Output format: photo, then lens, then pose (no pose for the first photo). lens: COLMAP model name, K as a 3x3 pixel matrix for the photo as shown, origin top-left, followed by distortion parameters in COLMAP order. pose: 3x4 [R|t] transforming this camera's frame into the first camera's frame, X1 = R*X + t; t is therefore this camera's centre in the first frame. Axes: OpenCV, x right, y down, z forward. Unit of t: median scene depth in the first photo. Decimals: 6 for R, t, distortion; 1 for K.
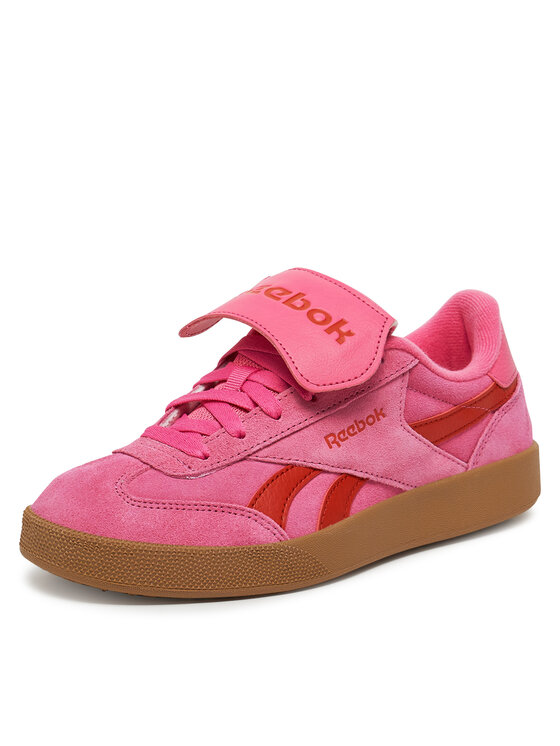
lens RADIAL K [[1417.8, 0, 280.1], [0, 1417.8, 373.4], [0, 0, 1]] dist [0.085708, 0.000000]
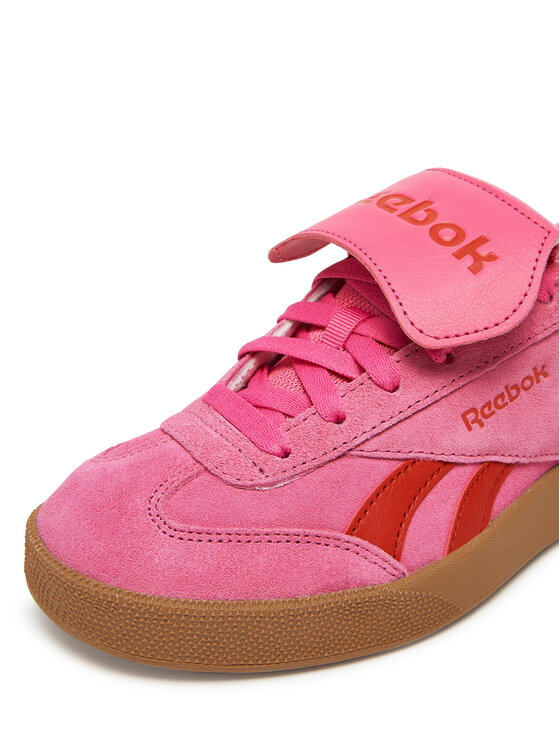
lens RADIAL K [[809.2, 0, 248.4], [0, 809.2, 326.1], [0, 0, 1]] dist [0.065039, 0.000000]
pose [[0.988070, 0.038185, -0.149194, -0.014383], [-0.009959, 0.982588, 0.185529, -0.072630], [0.153681, -0.181830, 0.971247, 0.625599]]
